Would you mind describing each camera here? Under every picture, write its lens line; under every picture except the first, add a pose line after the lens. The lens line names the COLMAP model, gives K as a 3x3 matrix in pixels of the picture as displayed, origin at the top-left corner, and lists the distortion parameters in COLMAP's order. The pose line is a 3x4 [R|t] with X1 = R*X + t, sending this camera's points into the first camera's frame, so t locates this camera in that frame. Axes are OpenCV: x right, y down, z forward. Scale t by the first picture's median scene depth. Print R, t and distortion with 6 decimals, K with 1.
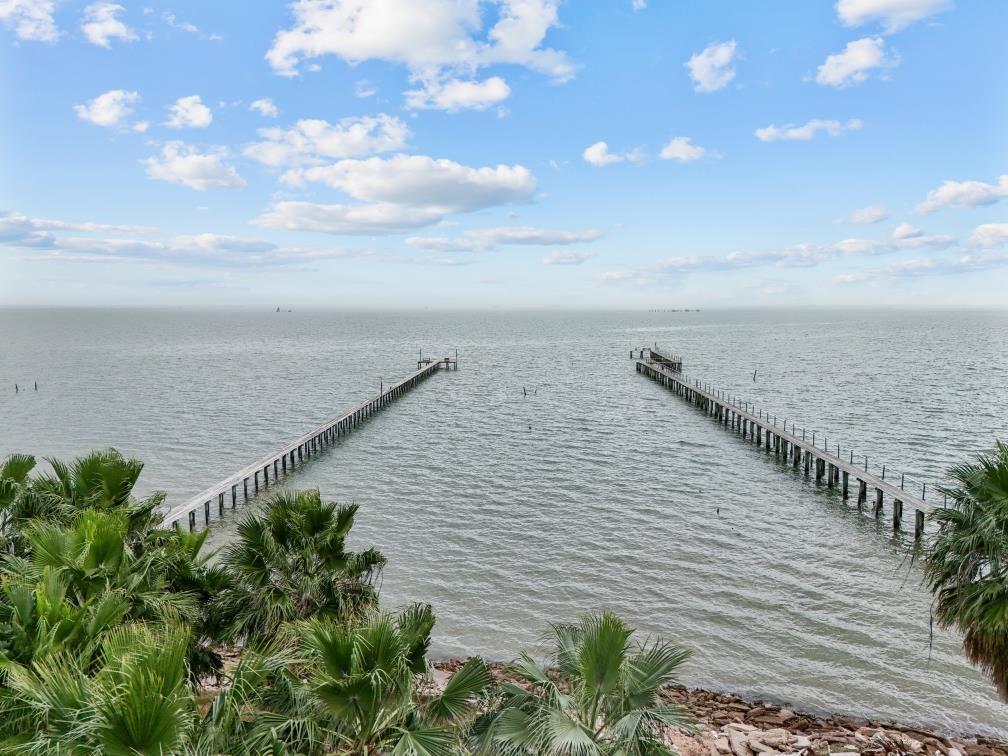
lens RADIAL K [[703.7, 0, 504.1], [0, 703.7, 376.8], [0, 0, 1]] dist [-0.001936, 0.000919]
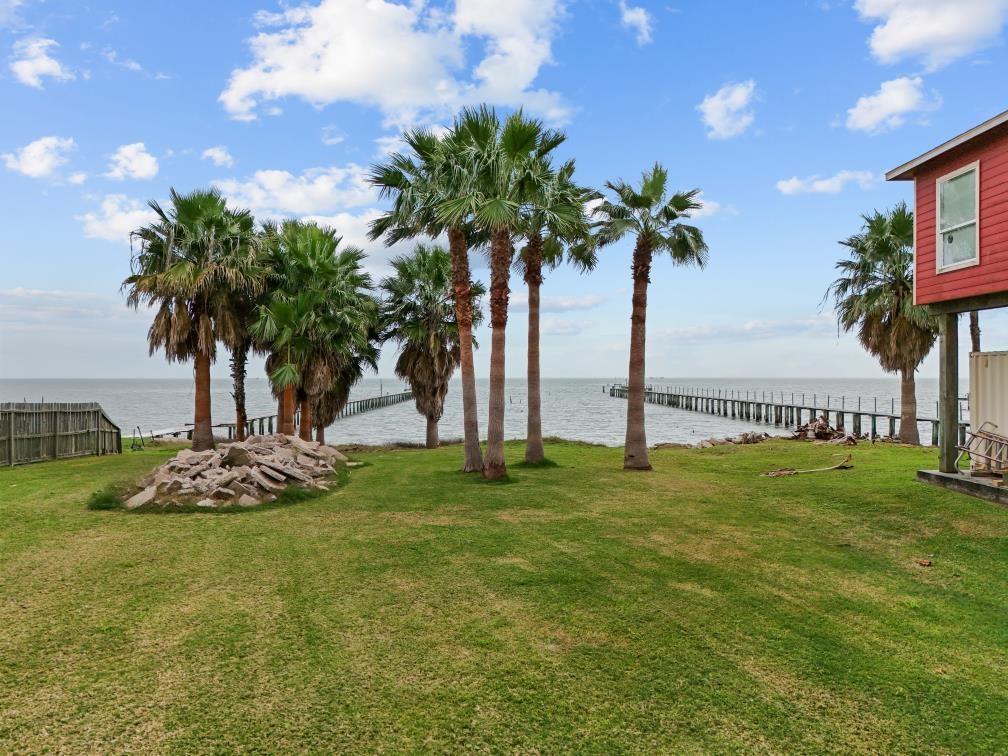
lens RADIAL K [[703.7, 0, 503.9], [0, 703.7, 377.3], [0, 0, 1]] dist [-0.001936, 0.000919]
pose [[0.999842, 0.000904, 0.017725, 0.001158], [0.001095, 0.993661, -0.112417, -0.010143], [-0.017714, 0.112418, 0.993503, 0.161290]]
